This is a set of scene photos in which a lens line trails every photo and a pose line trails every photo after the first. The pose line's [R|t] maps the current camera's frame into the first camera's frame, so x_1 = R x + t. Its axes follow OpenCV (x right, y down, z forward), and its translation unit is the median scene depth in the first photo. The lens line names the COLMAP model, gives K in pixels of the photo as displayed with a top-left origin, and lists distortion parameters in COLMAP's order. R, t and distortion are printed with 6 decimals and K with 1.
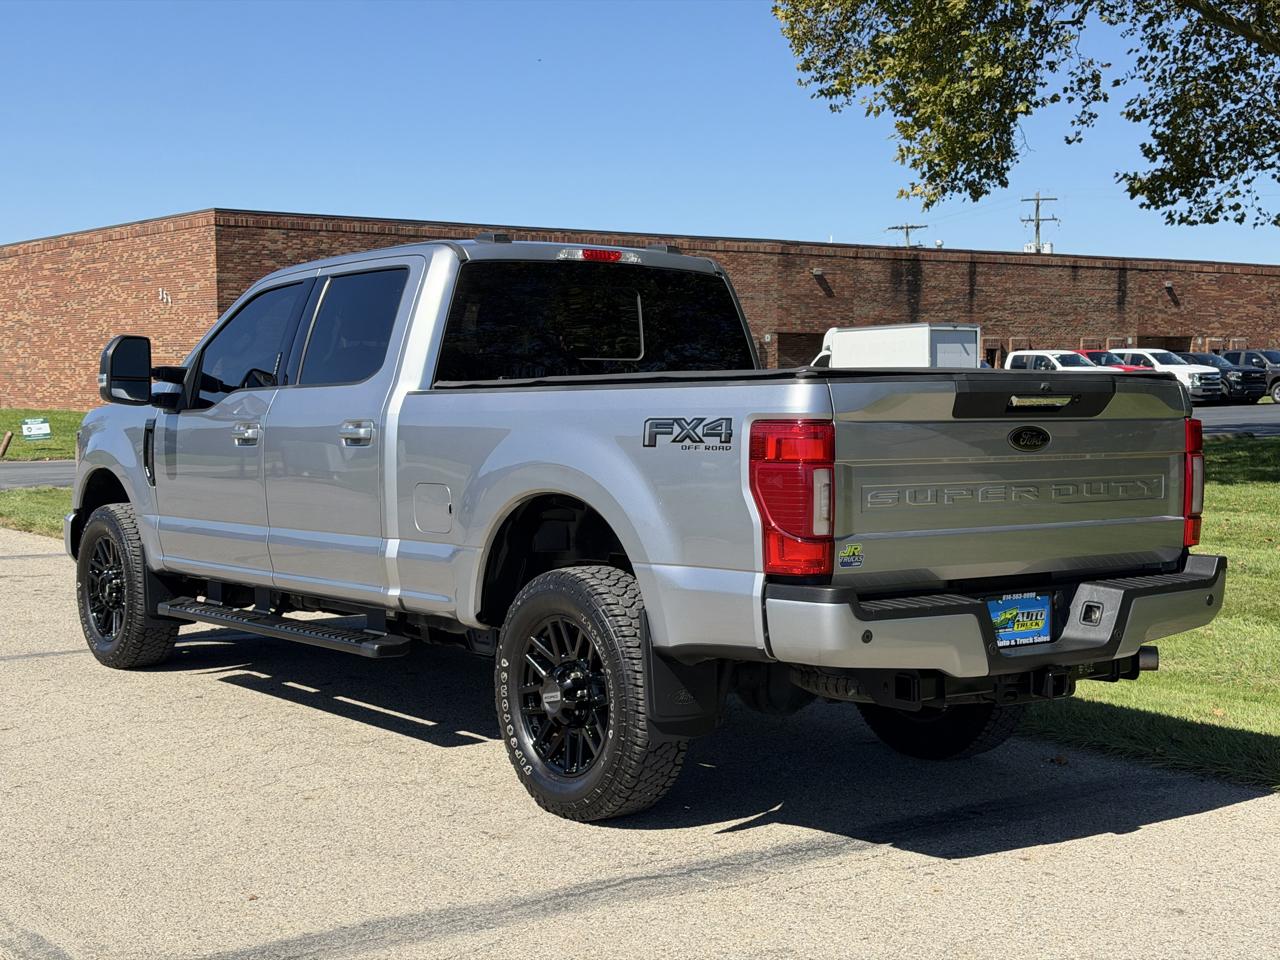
lens RADIAL K [[1810.9, 0, 641.8], [0, 1810.9, 506.8], [0, 0, 1]] dist [0.083498, 0.021147]
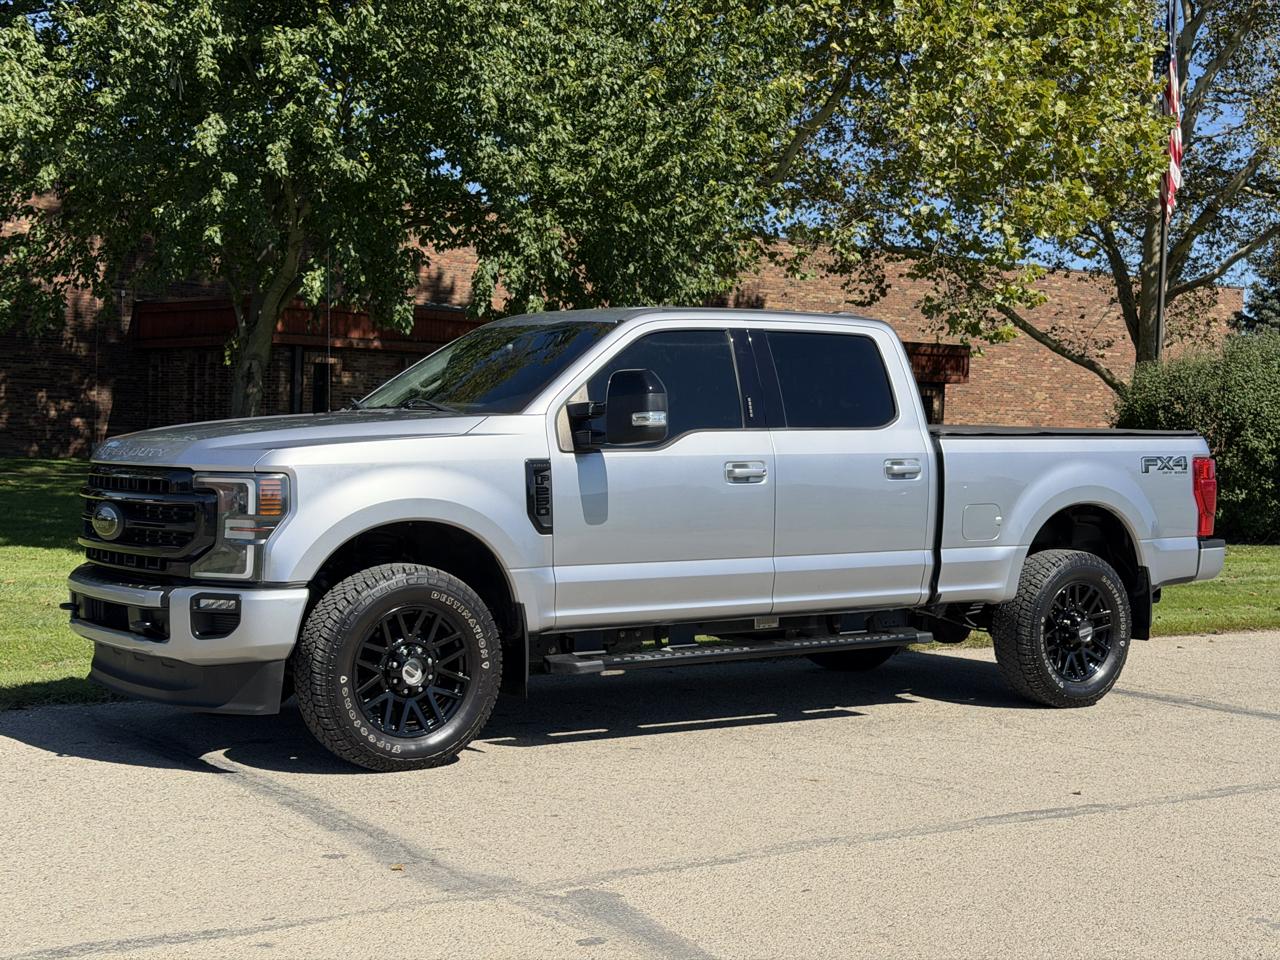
lens RADIAL K [[1880.8, 0, 607.2], [0, 1880.8, 477.2], [0, 0, 1]] dist [0.095265, -0.057325]
pose [[0.028818, -0.021537, 0.999353, -1.869591], [0.040863, 0.998957, 0.020350, -0.088754], [-0.998749, 0.040250, 0.029668, 1.487196]]
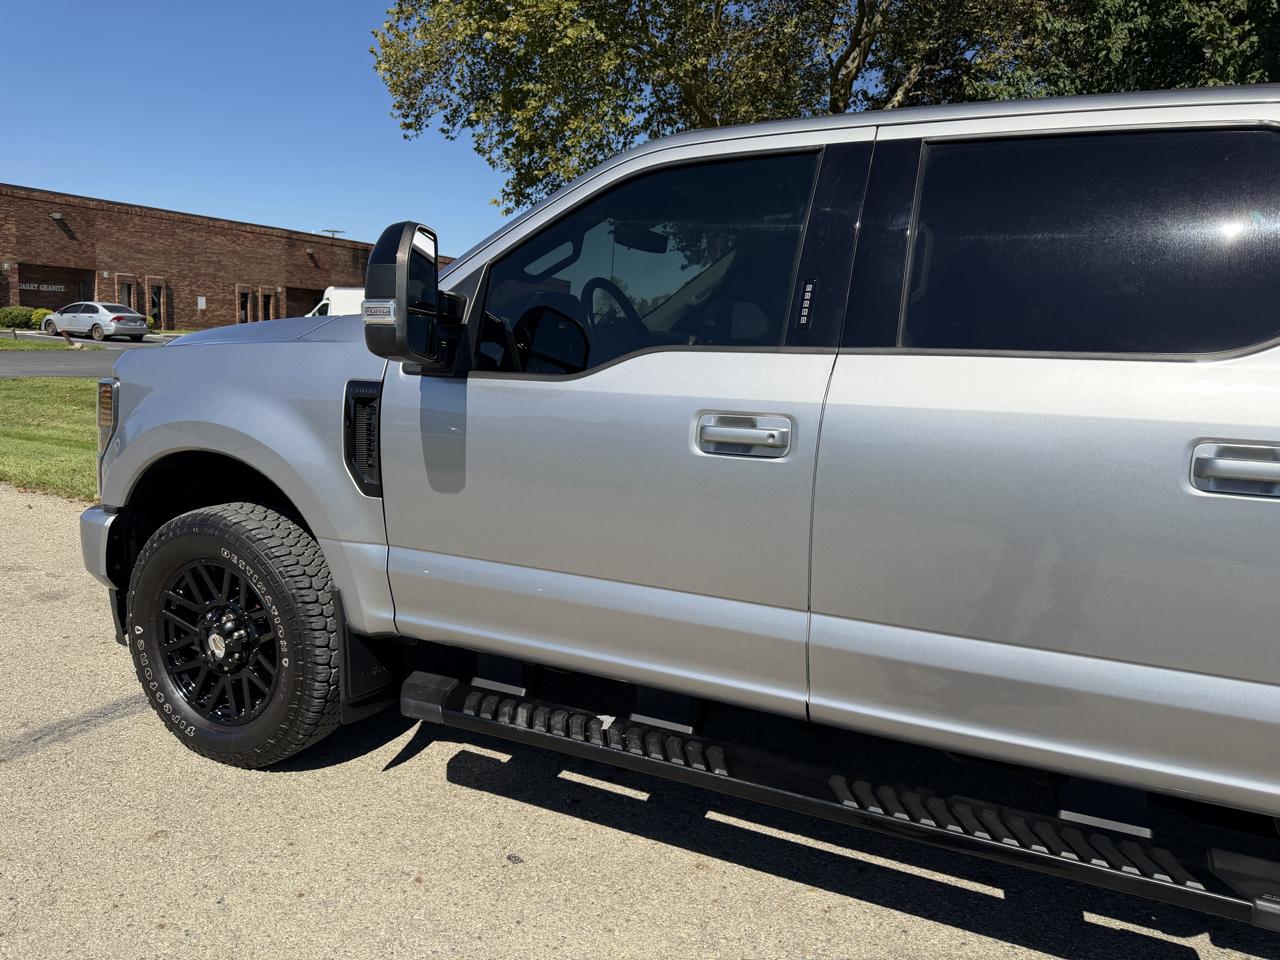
lens RADIAL K [[917.4, 0, 617.6], [0, 917.4, 480.0], [0, 0, 1]] dist [-0.005197, -0.002959]
pose [[0.882273, -0.029101, 0.469837, -0.527784], [-0.019790, 0.994912, 0.098785, -0.073819], [-0.470321, -0.096454, 0.877208, 1.109493]]
